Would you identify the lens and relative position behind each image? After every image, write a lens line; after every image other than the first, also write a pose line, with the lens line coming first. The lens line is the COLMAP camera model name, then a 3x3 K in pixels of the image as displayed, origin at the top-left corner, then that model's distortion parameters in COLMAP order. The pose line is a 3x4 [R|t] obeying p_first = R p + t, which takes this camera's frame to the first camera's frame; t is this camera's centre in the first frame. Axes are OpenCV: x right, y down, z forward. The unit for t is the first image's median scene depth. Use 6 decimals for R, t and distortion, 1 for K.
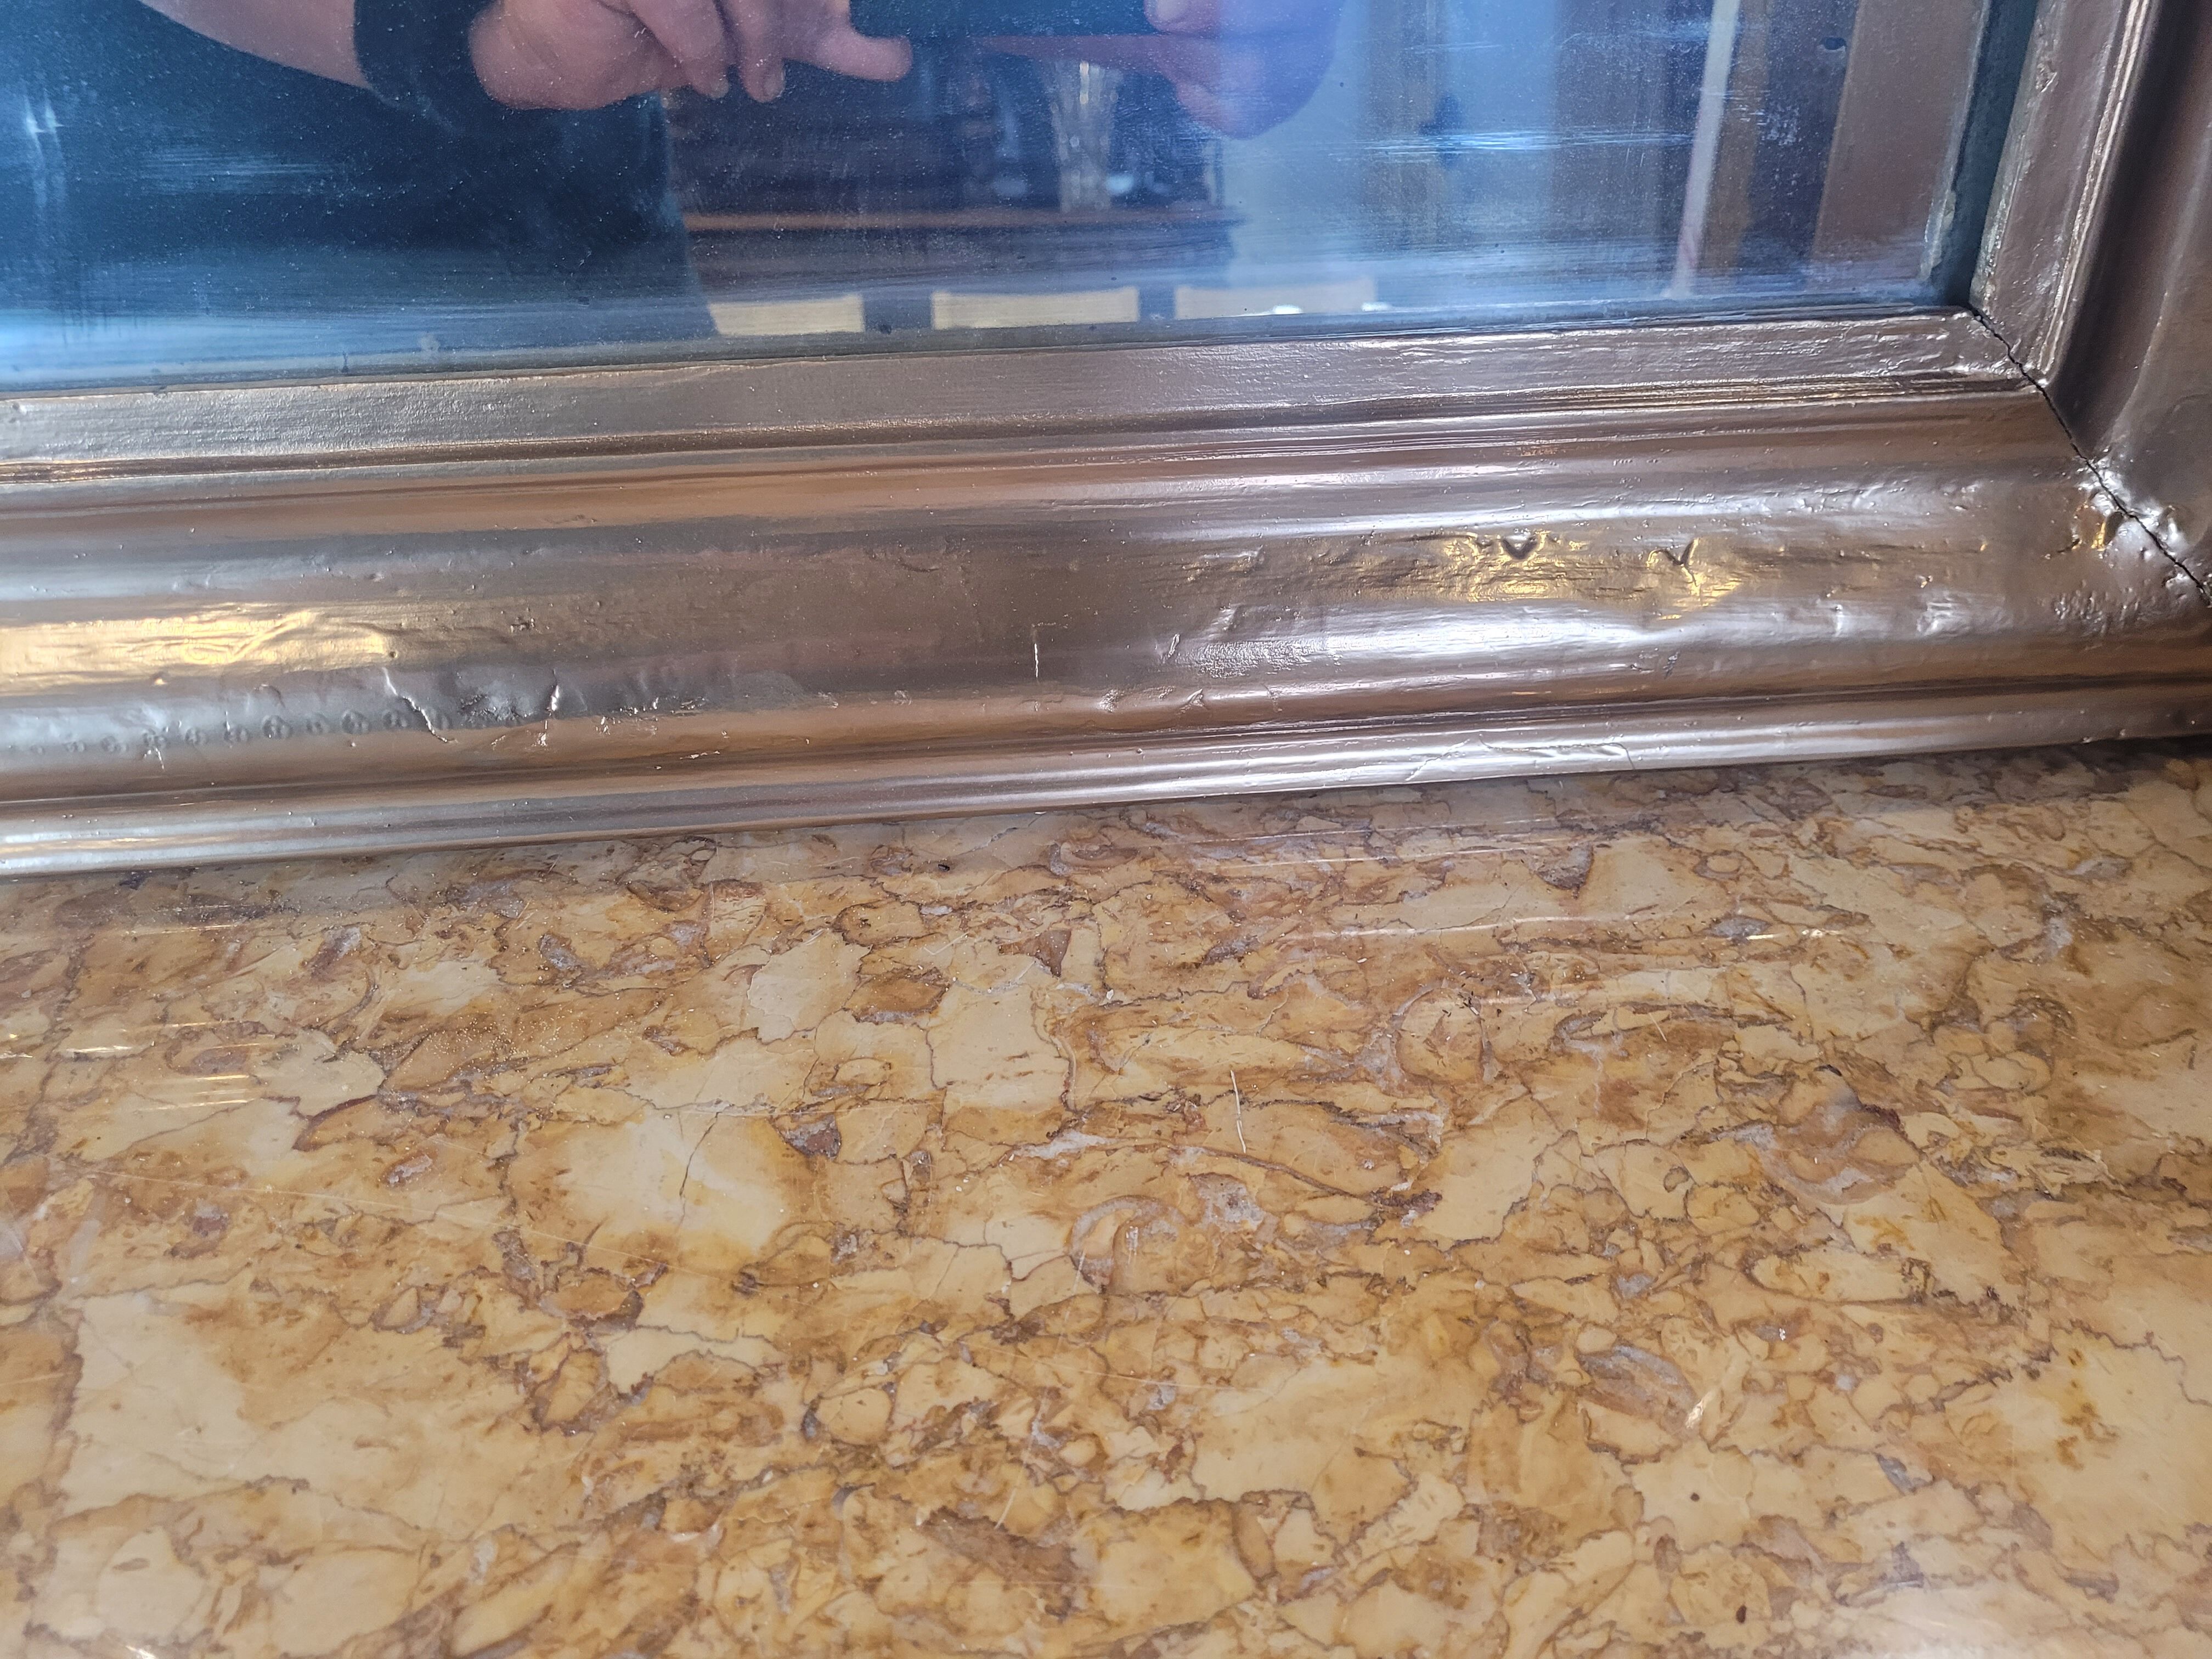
lens RADIAL K [[1681.1, 0, 1101.4], [0, 1681.1, 815.9], [0, 0, 1]] dist [0.026056, -0.031947]
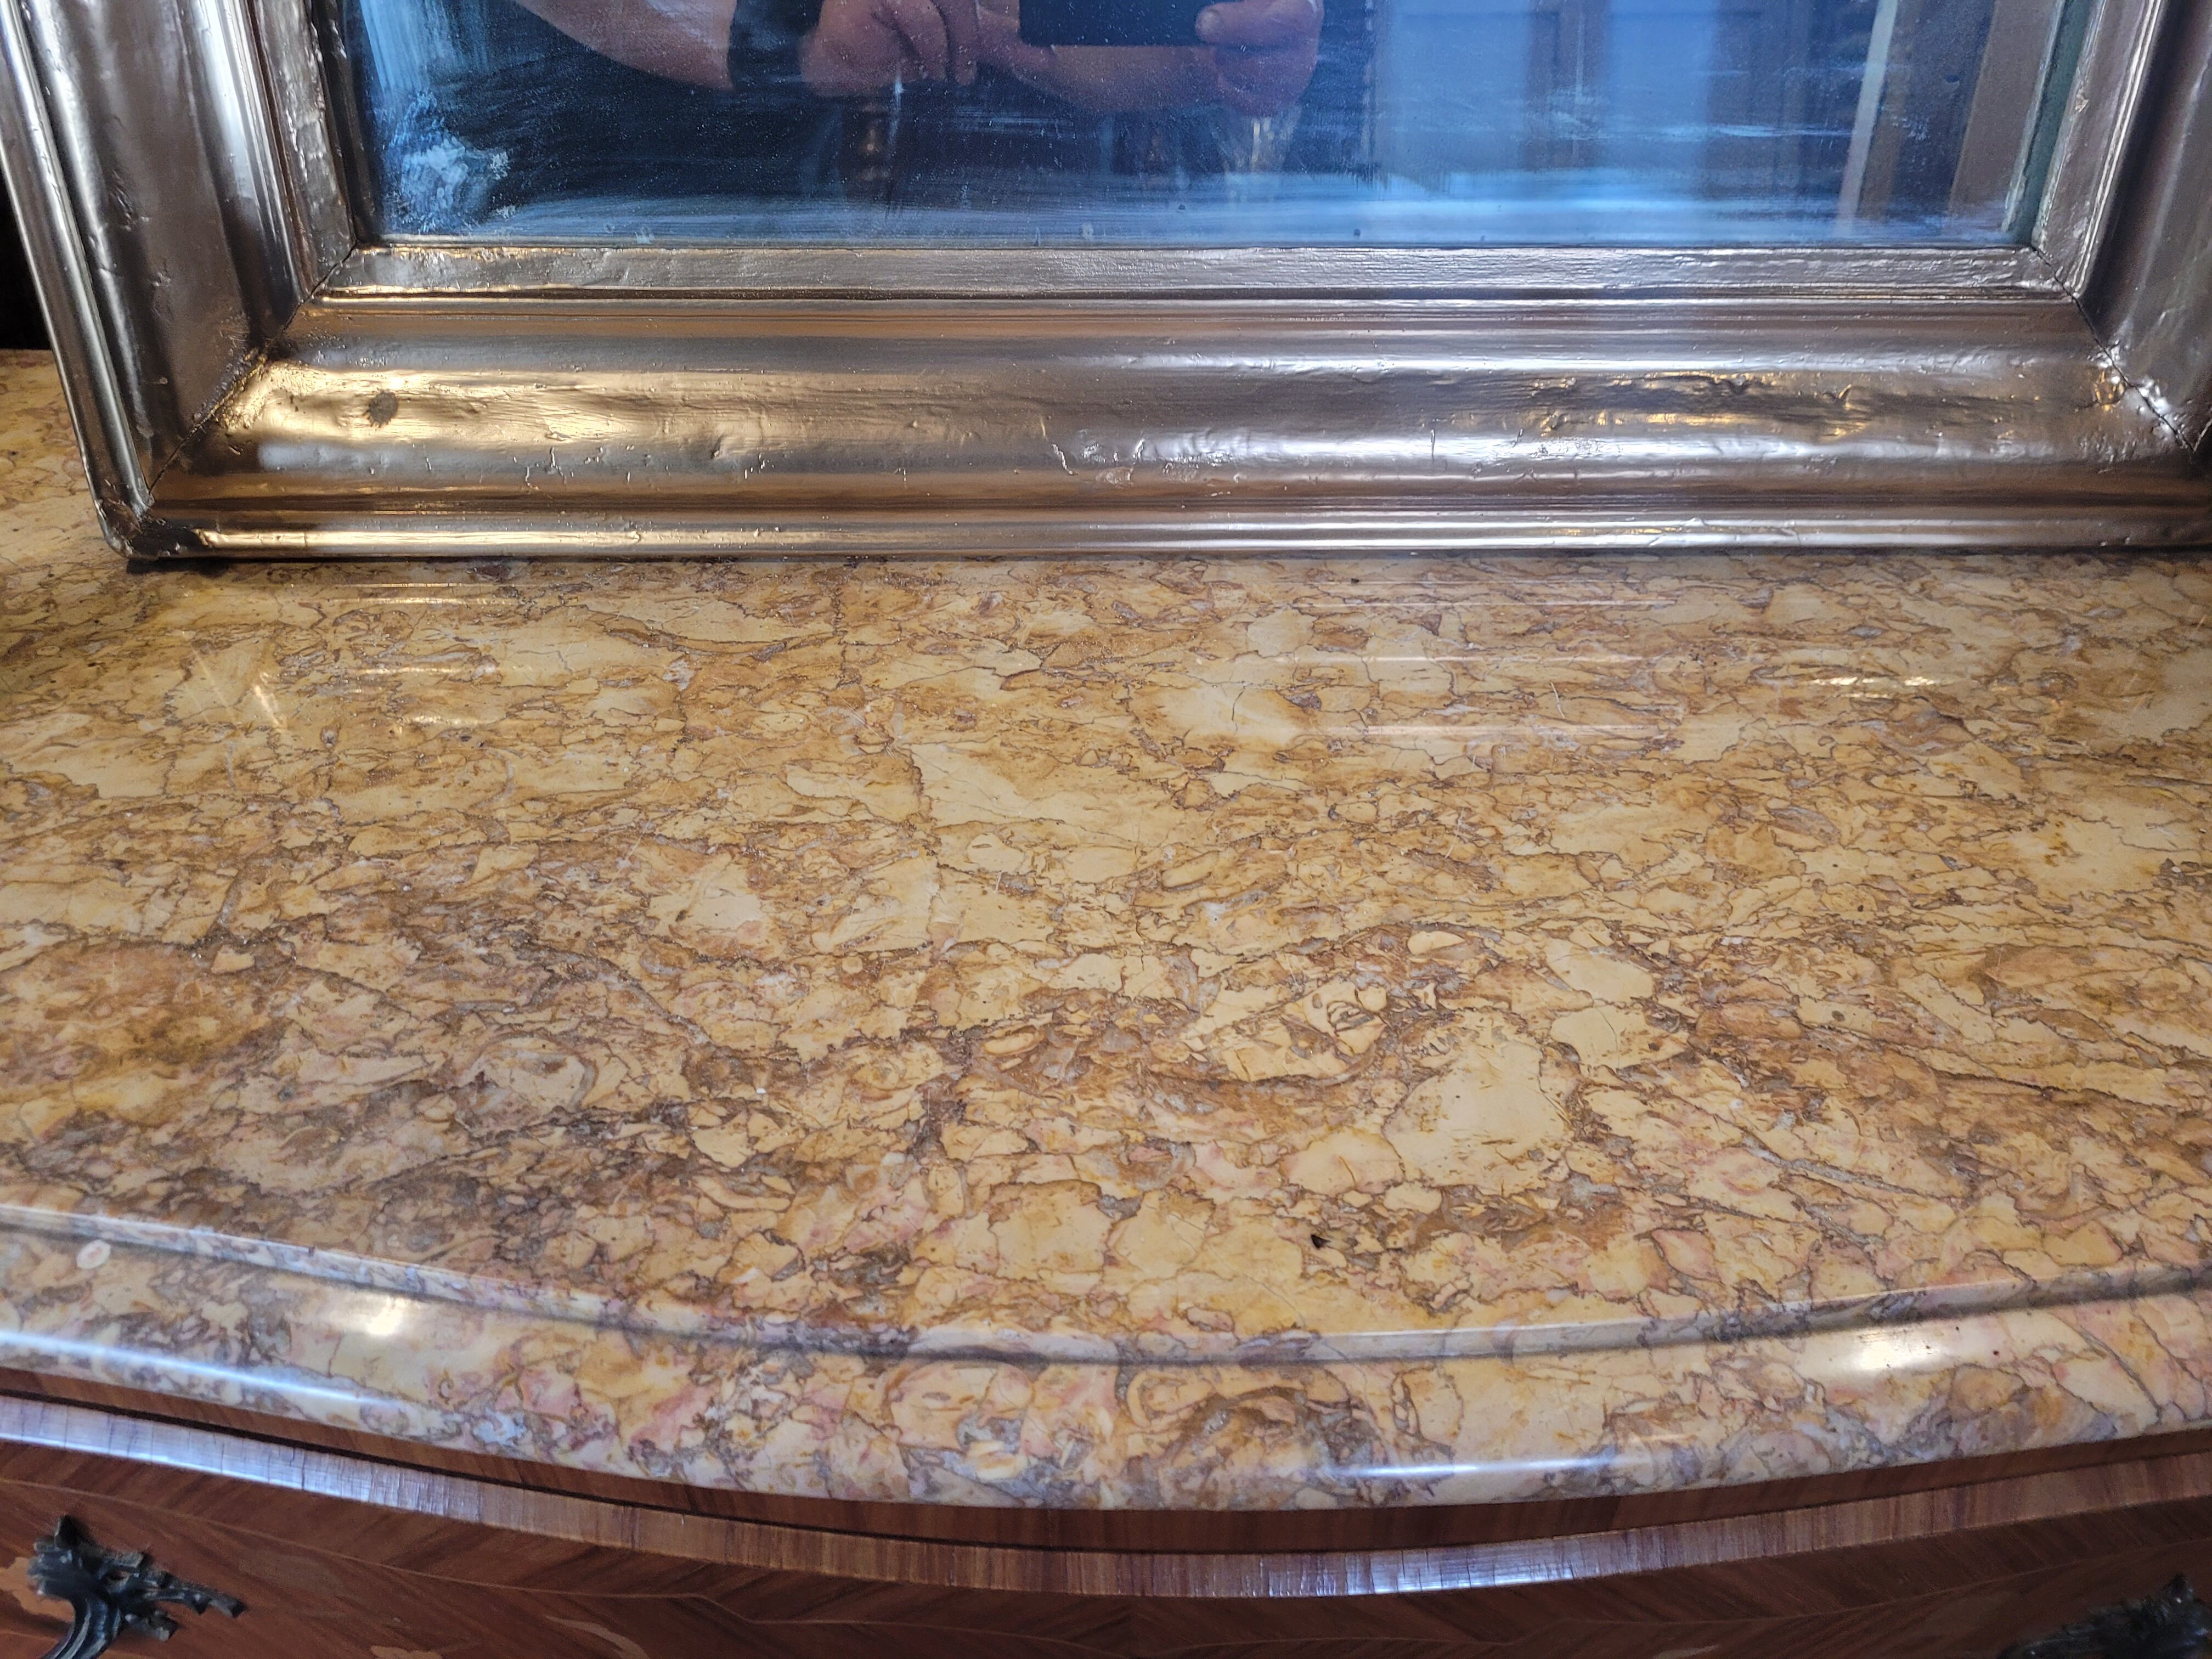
lens RADIAL K [[1681.1, 0, 1105.7], [0, 1681.1, 842.1], [0, 0, 1]] dist [0.026056, -0.031947]
pose [[0.997492, 0.053692, -0.046118, -0.281229], [-0.054803, 0.998228, -0.023191, 0.379524], [0.044791, 0.025660, 0.998667, -0.682503]]
